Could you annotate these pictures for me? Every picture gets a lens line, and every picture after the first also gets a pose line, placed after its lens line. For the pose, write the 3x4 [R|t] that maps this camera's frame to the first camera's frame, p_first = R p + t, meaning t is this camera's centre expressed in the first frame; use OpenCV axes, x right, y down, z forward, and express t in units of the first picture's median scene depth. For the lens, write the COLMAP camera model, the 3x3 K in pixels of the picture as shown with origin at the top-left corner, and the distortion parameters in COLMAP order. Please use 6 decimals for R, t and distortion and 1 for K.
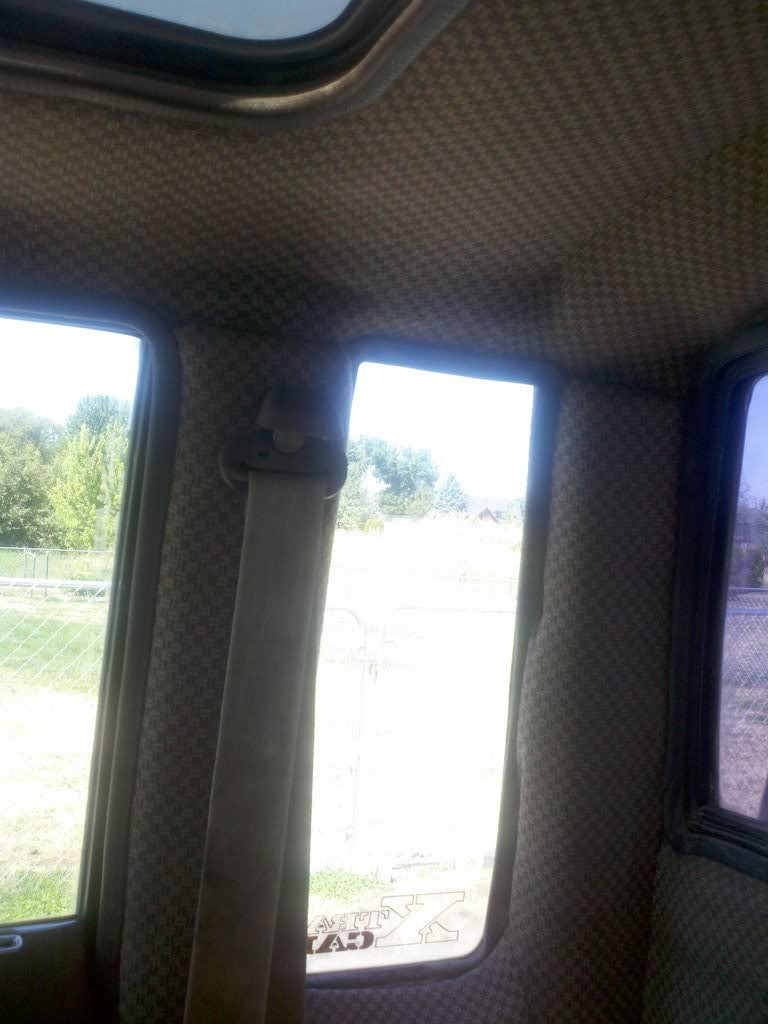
lens RADIAL K [[1146.4, 0, 383.8], [0, 1146.4, 511.7], [0, 0, 1]] dist [-0.000025, 0.000000]
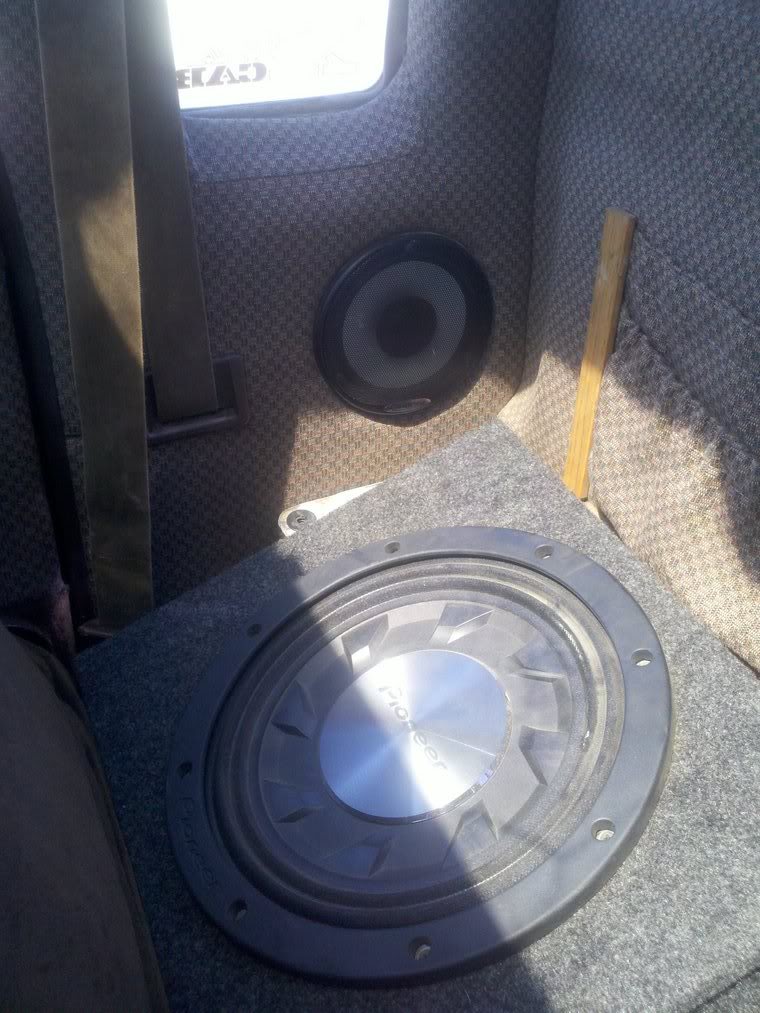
lens RADIAL K [[1134.1, 0, 379.4], [0, 1134.1, 506.1], [0, 0, 1]] dist [-0.000025, 0.000000]
pose [[0.999069, -0.039533, -0.017270, 0.090337], [0.042114, 0.806969, 0.589091, 0.109682], [-0.009352, -0.589270, 0.807882, 0.004101]]
